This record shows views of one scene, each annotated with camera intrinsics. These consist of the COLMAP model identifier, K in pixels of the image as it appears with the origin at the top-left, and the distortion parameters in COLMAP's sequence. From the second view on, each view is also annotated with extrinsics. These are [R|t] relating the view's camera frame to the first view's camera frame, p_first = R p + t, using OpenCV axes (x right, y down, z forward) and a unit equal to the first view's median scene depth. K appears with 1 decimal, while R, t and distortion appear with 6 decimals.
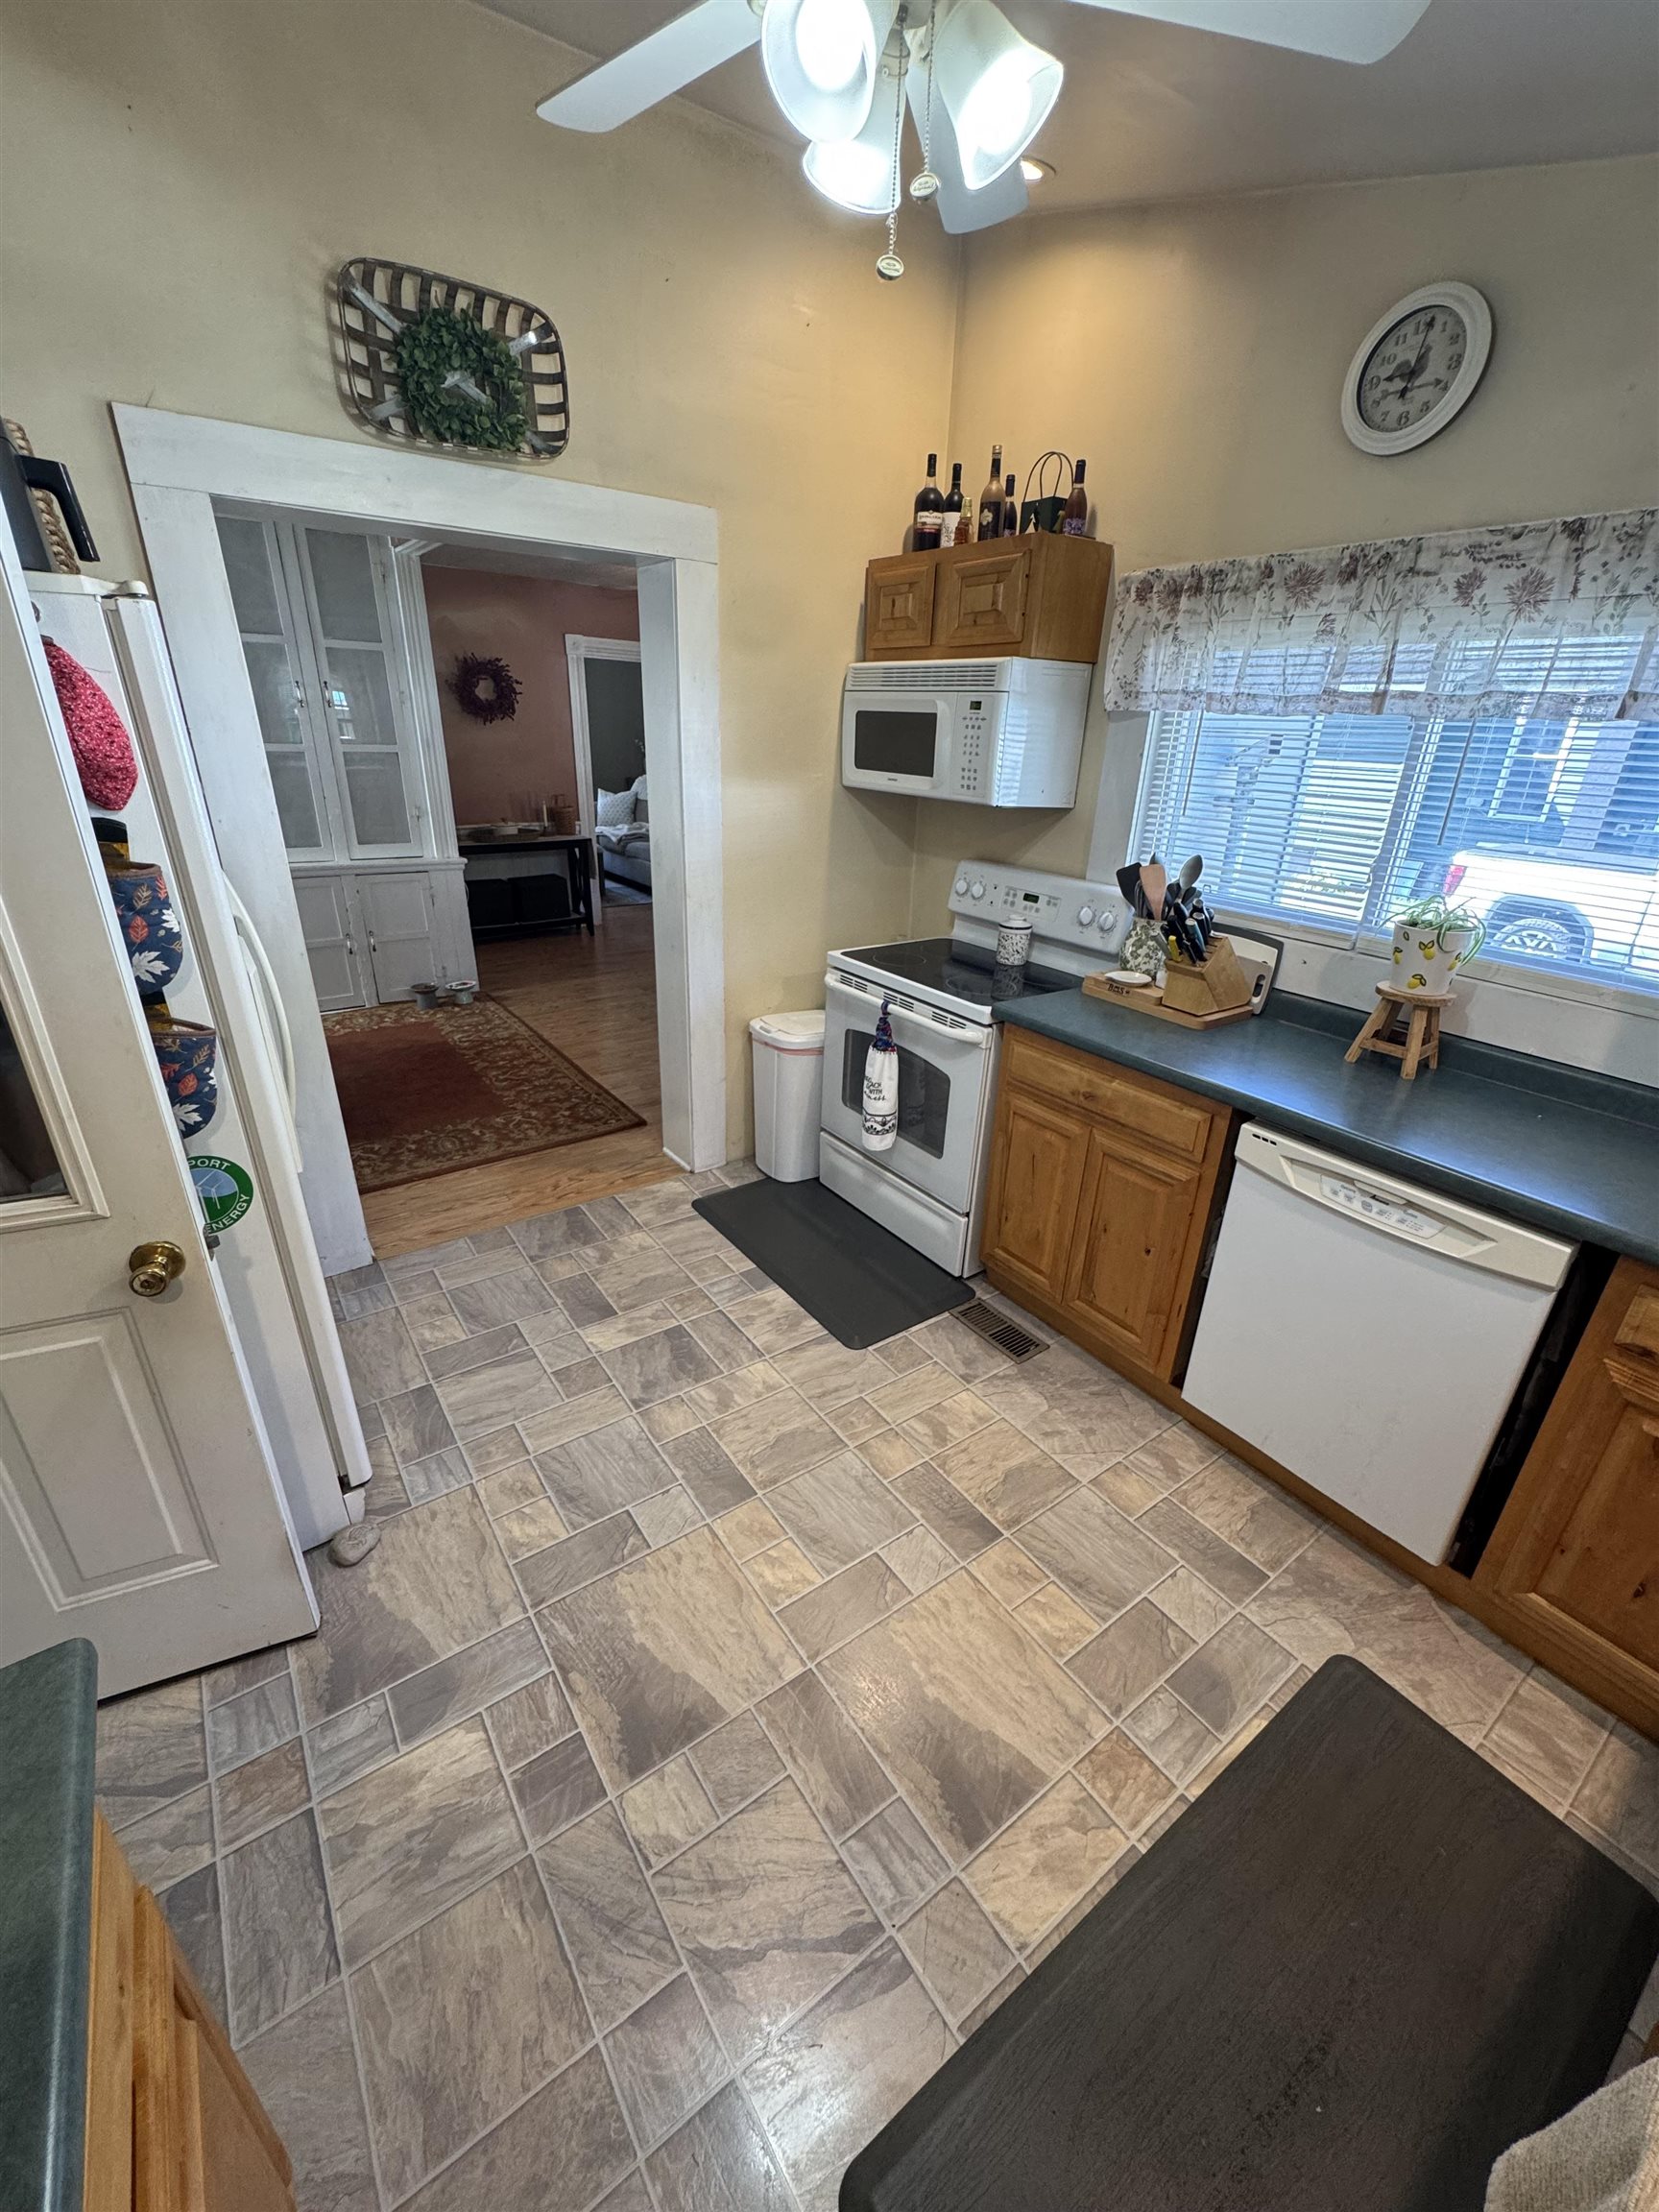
lens RADIAL K [[886.4, 0, 829.5], [0, 886.4, 1106.0], [0, 0, 1]] dist [-0.001882, 0.000160]
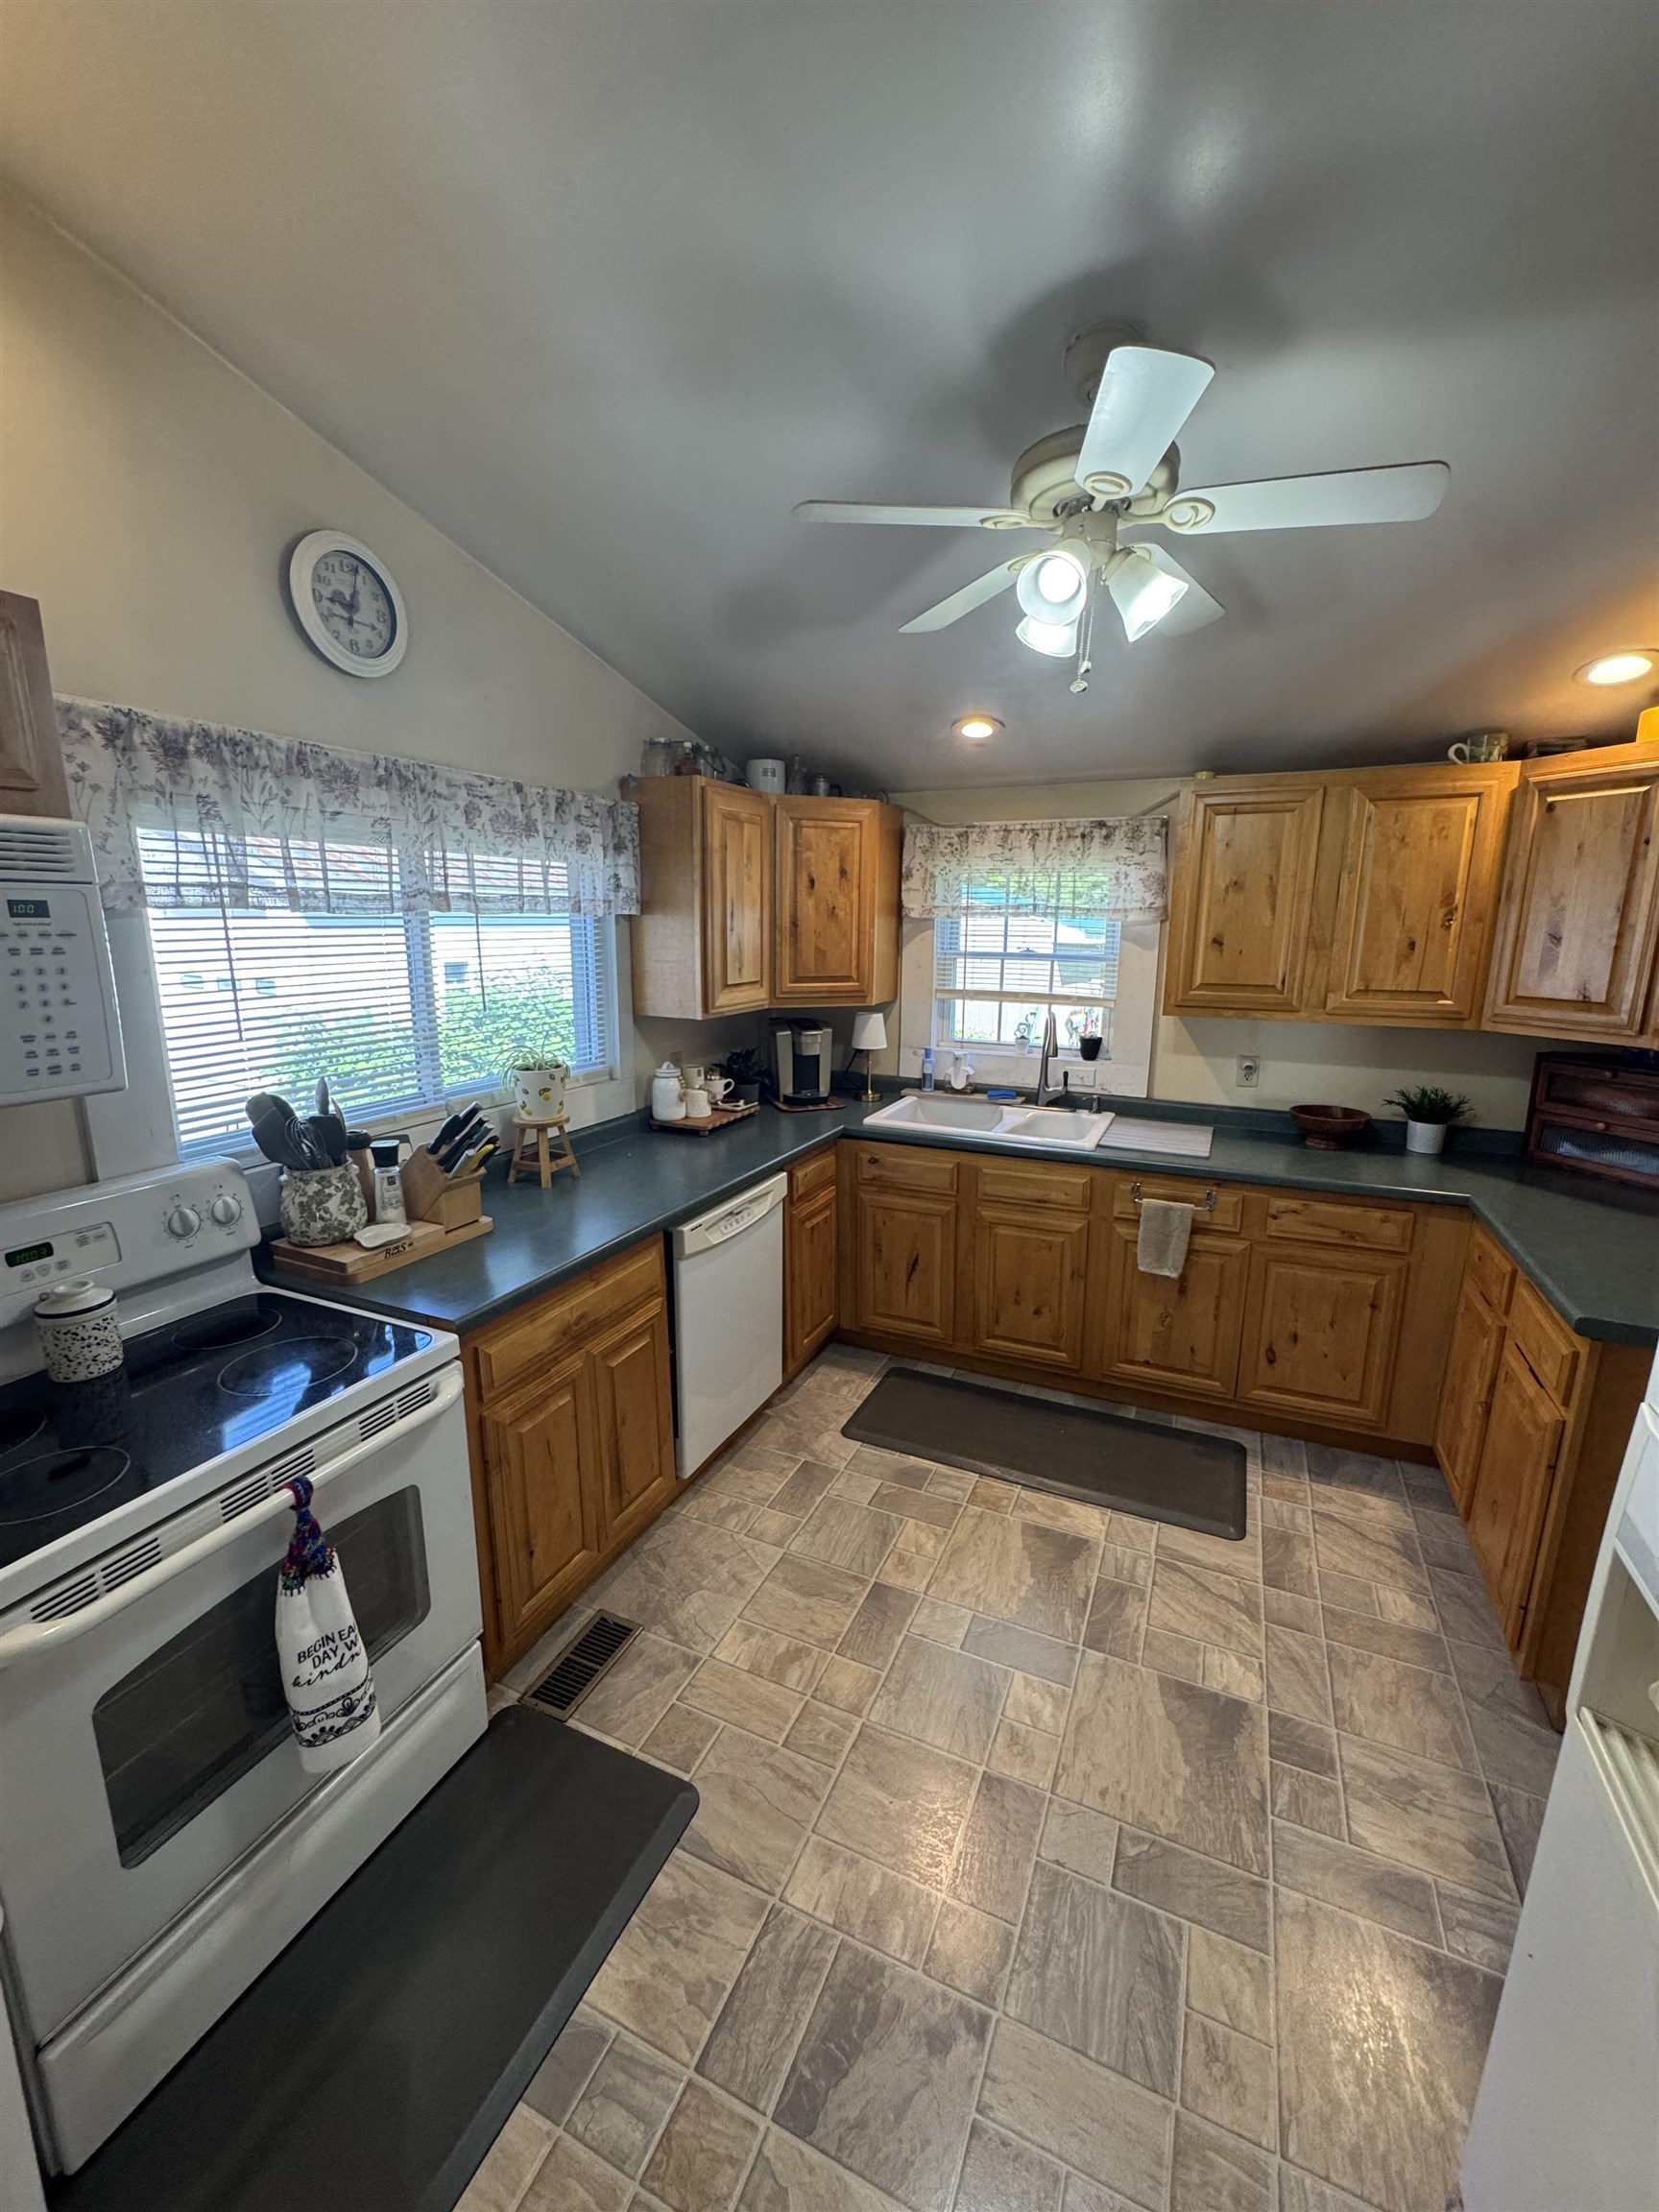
lens RADIAL K [[886.4, 0, 829.5], [0, 886.4, 1106.0], [0, 0, 1]] dist [-0.001882, 0.000160]
pose [[-0.496967, -0.220603, 0.839260, -0.572757], [0.322226, 0.851085, 0.414517, -0.516205], [-0.805726, 0.476433, -0.351877, 1.069988]]
